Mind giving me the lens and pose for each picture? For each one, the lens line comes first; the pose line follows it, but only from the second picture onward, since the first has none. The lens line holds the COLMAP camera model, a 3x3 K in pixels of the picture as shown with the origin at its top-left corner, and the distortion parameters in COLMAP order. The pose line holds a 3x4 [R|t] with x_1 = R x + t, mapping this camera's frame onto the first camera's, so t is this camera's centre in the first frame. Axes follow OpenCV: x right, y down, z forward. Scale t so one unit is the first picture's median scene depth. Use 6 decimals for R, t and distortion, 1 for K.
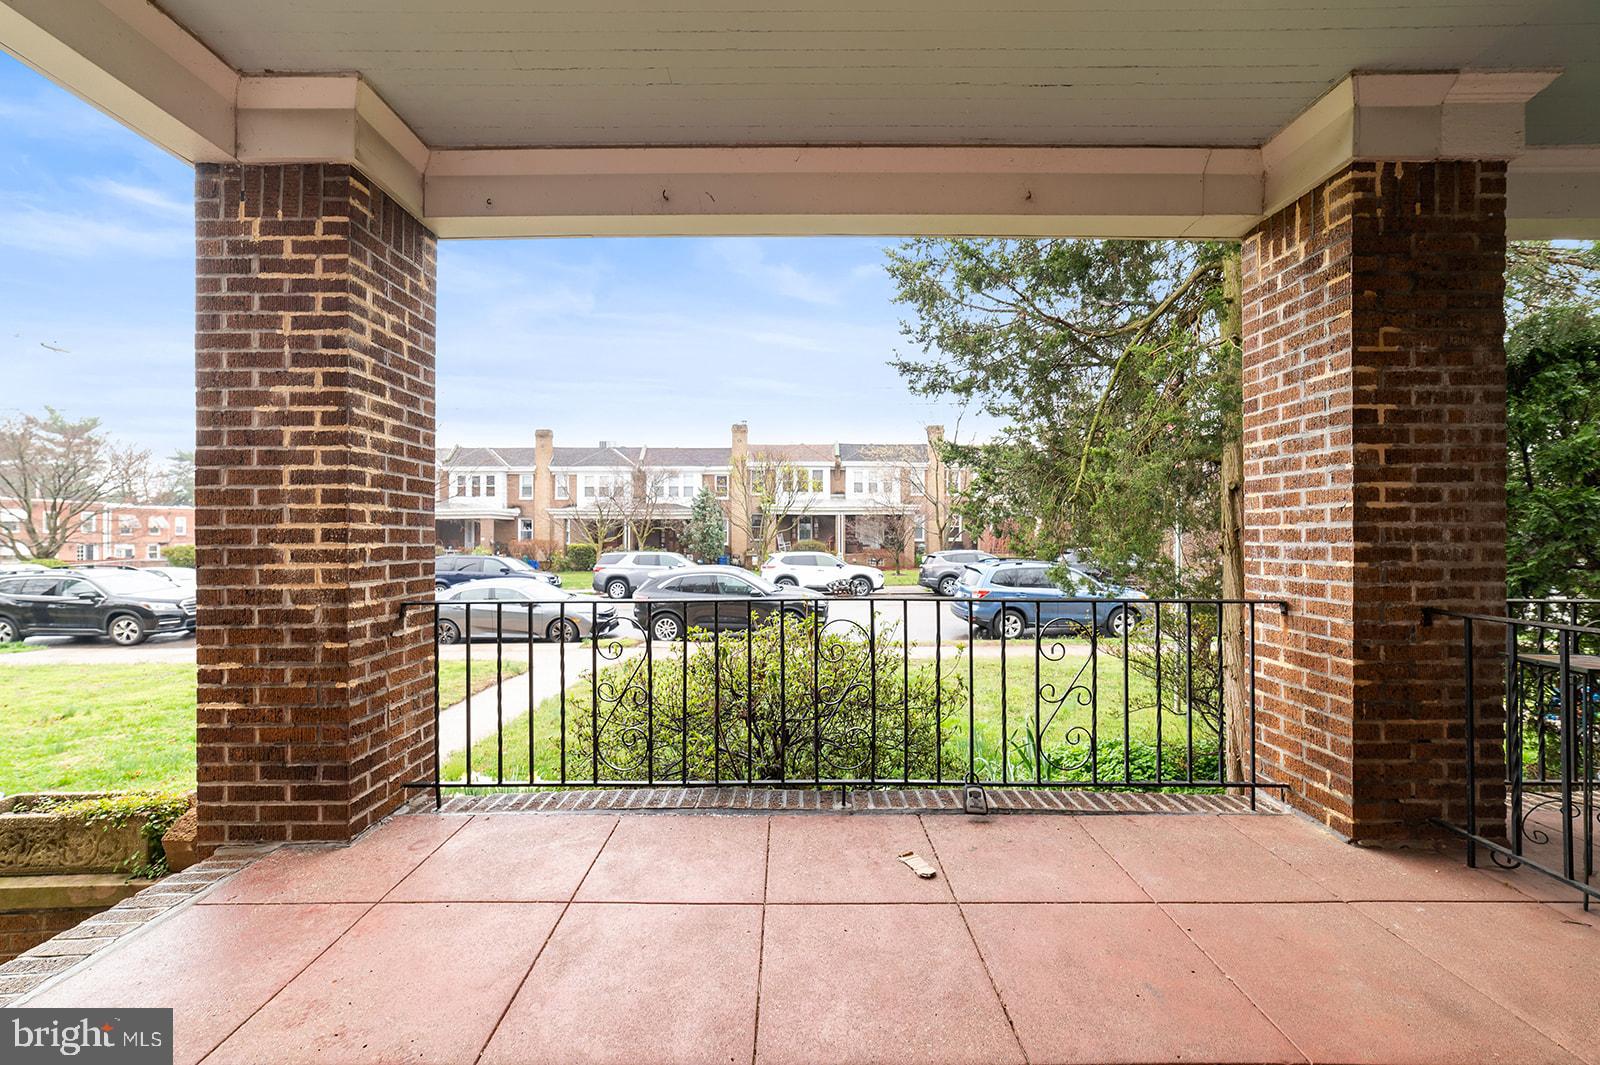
lens RADIAL K [[611.9, 0, 786.7], [0, 611.9, 532.8], [0, 0, 1]] dist [-0.021674, 0.007500]
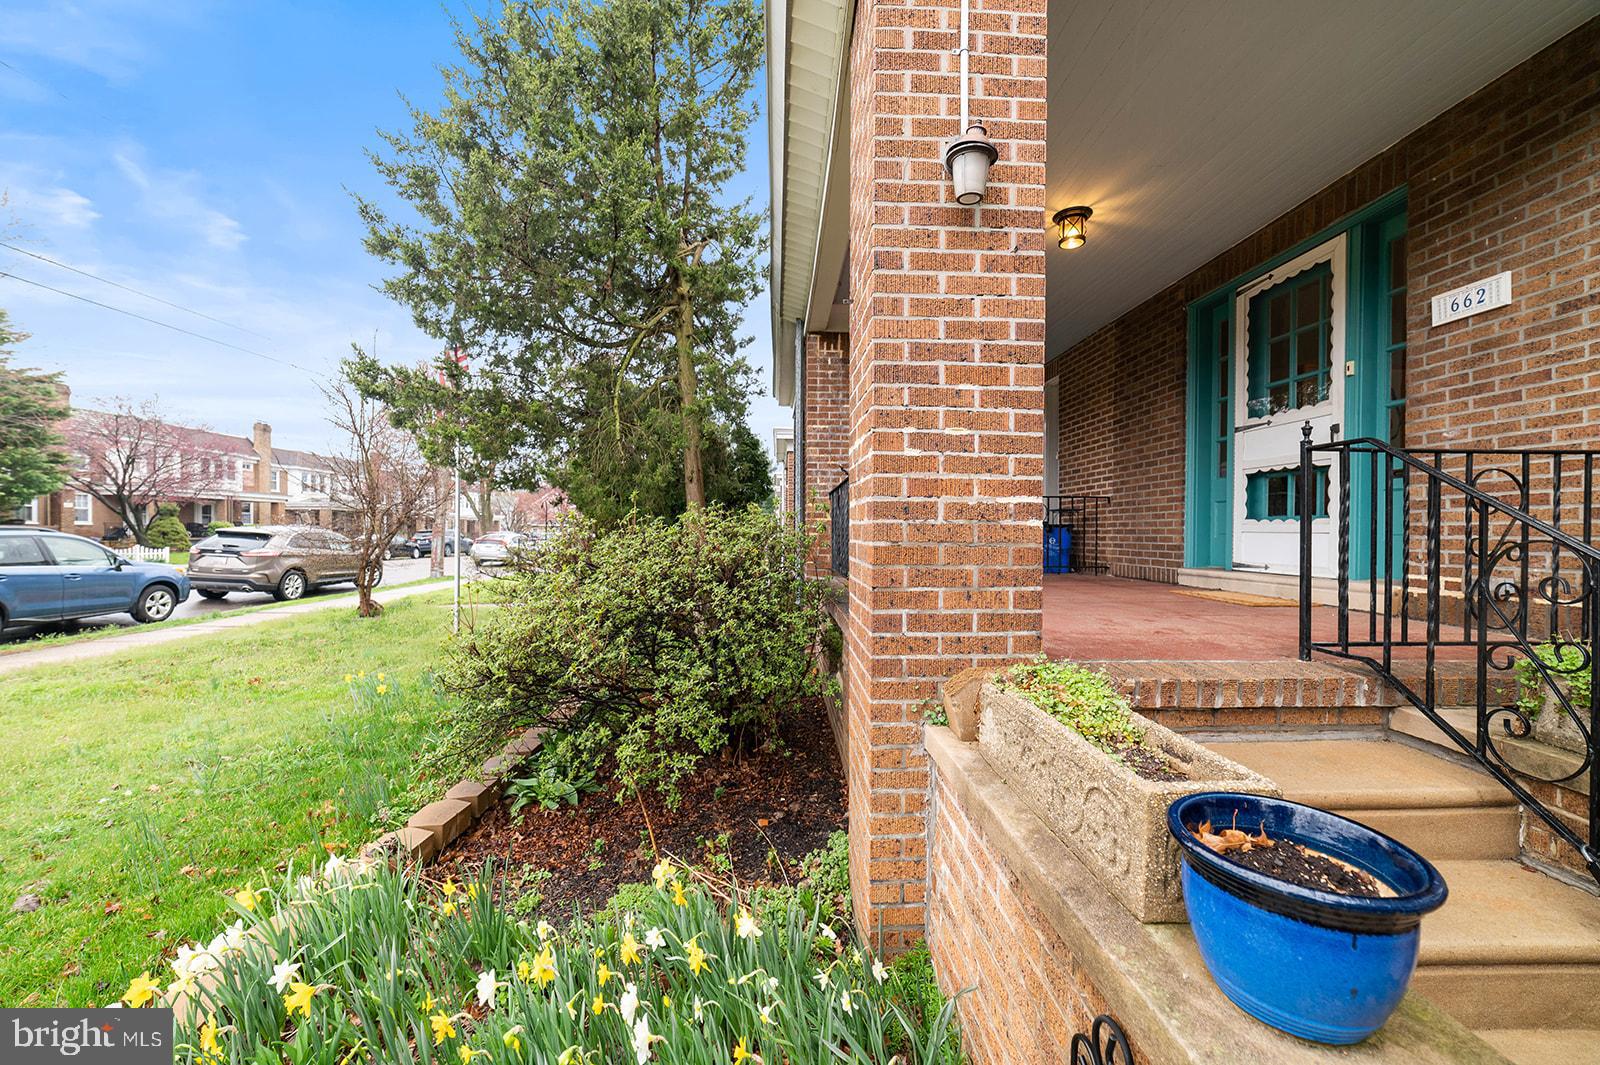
lens RADIAL K [[611.9, 0, 792.4], [0, 611.9, 534.9], [0, 0, 1]] dist [-0.021674, 0.007500]
pose [[-0.037721, -0.003060, 0.999284, -1.733504], [-0.008871, 0.999957, 0.002727, 0.293300], [-0.999249, -0.008762, -0.037747, 1.321656]]
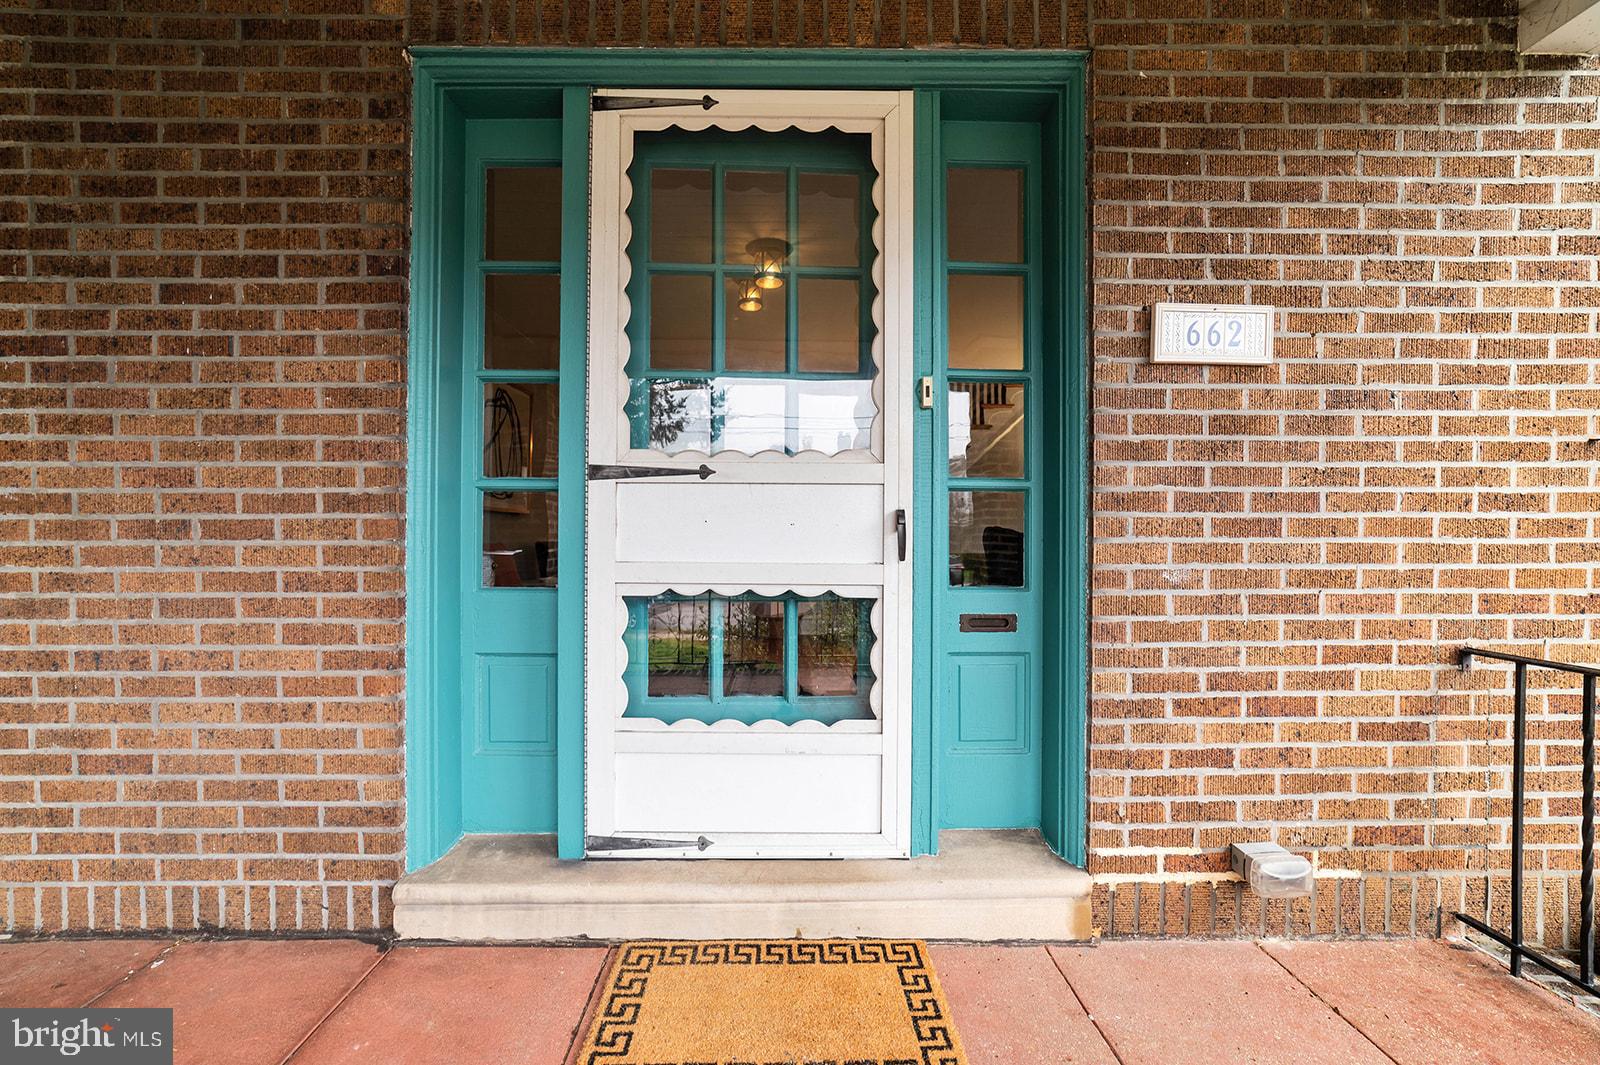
lens RADIAL K [[611.9, 0, 793.9], [0, 611.9, 535.5], [0, 0, 1]] dist [-0.021674, 0.007500]
pose [[-0.999760, 0.001402, -0.021878, 0.044191], [0.001462, 0.999995, -0.002761, 0.007870], [0.021874, -0.002792, -0.999757, 0.494891]]
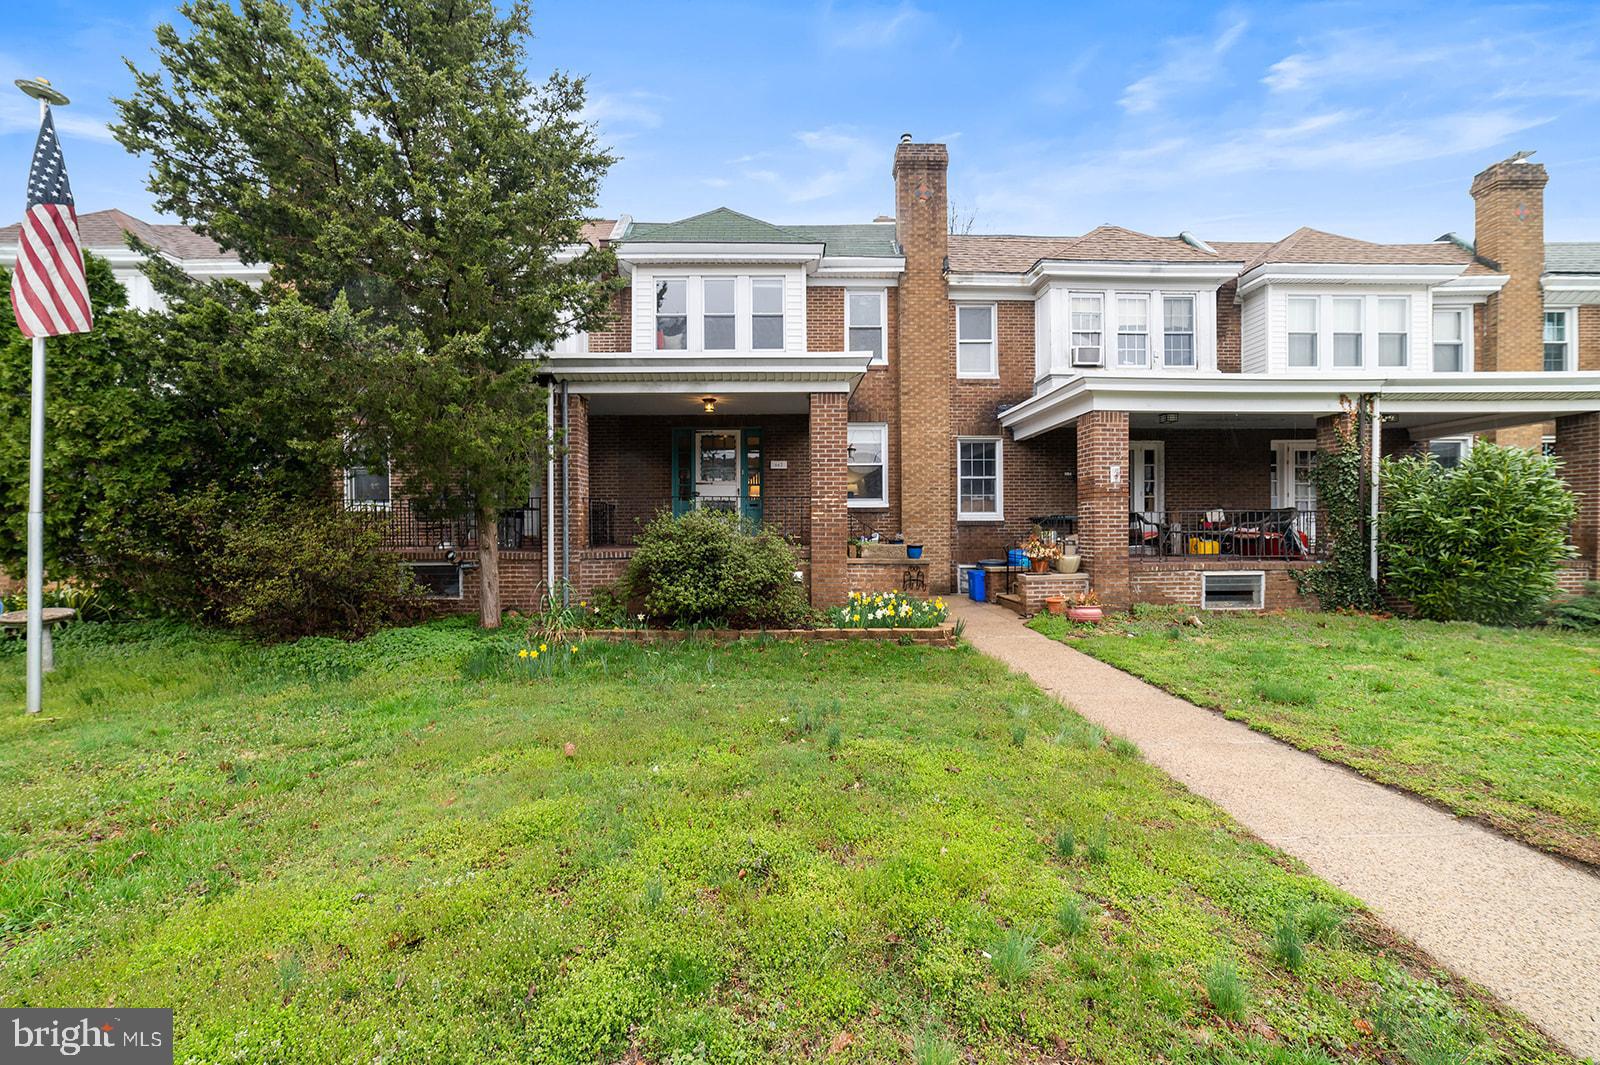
lens RADIAL K [[611.9, 0, 798.5], [0, 611.9, 531.6], [0, 0, 1]] dist [-0.021674, 0.007500]
pose [[-0.999843, 0.005222, -0.016934, -0.546392], [0.005121, 0.999969, 0.006012, 0.330400], [0.016965, 0.005924, -0.999839, 5.243836]]
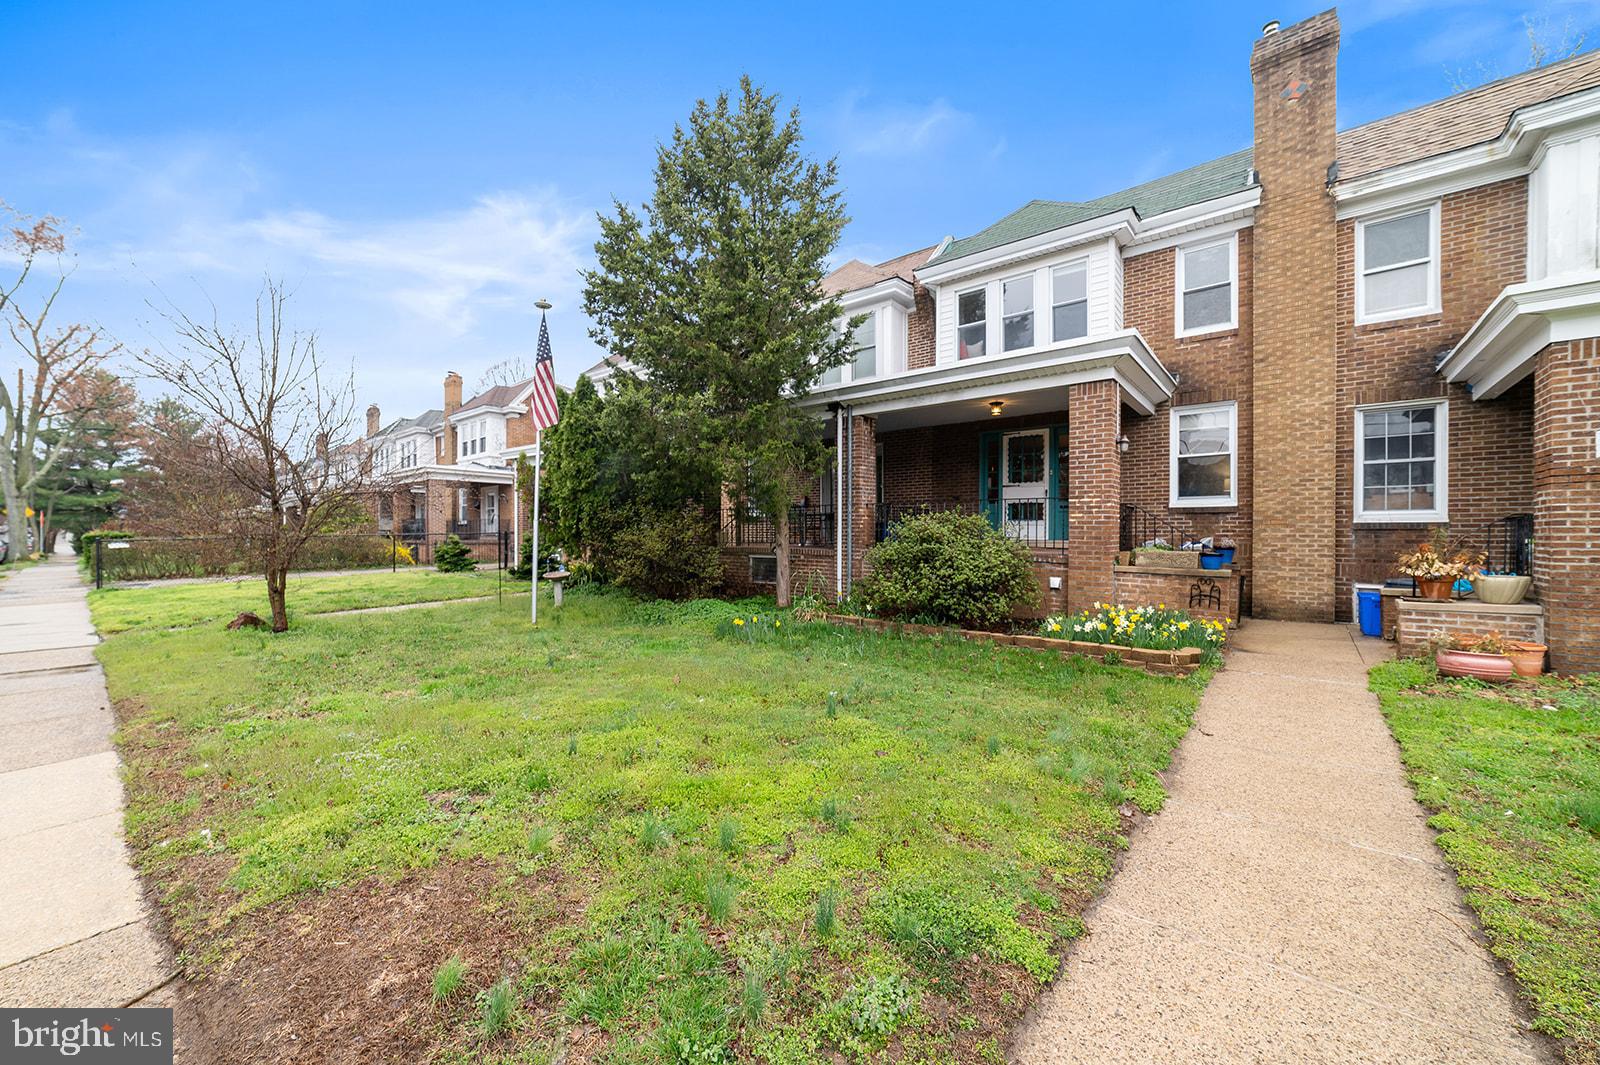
lens RADIAL K [[611.9, 0, 791.0], [0, 611.9, 533.7], [0, 0, 1]] dist [-0.021674, 0.007500]
pose [[-0.759745, -0.002665, 0.650216, -1.841048], [-0.001609, 0.999996, 0.002219, 0.342390], [-0.650219, 0.000640, -0.759746, 5.139529]]
